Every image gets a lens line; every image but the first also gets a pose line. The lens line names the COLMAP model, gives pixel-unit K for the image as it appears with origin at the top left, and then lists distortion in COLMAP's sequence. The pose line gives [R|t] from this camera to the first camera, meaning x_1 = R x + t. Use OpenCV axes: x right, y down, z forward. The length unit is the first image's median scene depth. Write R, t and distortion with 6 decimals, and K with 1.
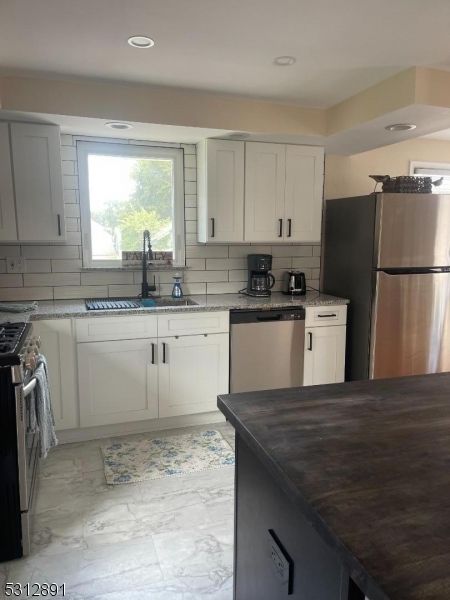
lens RADIAL K [[455.6, 0, 235.0], [0, 455.6, 299.6], [0, 0, 1]] dist [0.046978, -0.051161]
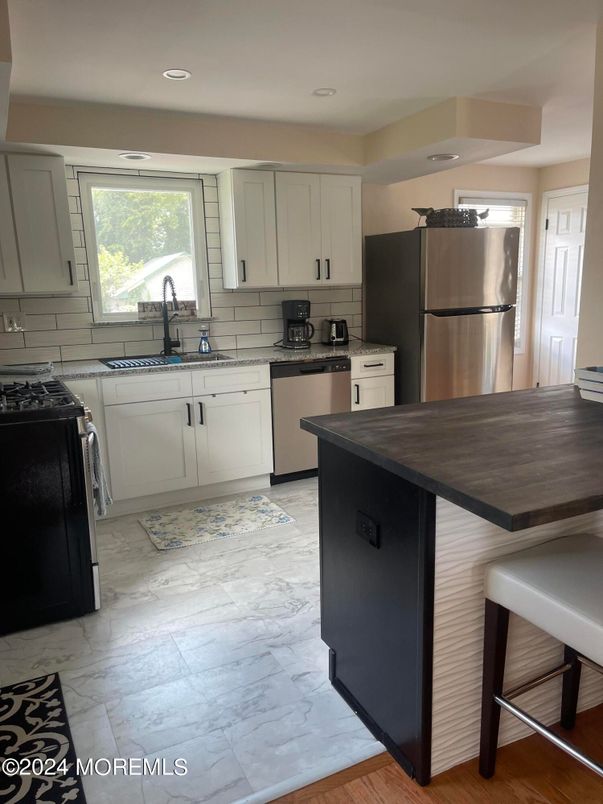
lens RADIAL K [[610.5, 0, 321.8], [0, 610.5, 402.7], [0, 0, 1]] dist [0.046978, -0.051161]
pose [[0.988718, -0.059621, 0.137414, -0.081015], [0.051842, 0.996880, 0.059514, 0.035023], [-0.140534, -0.051719, 0.988724, -0.216895]]
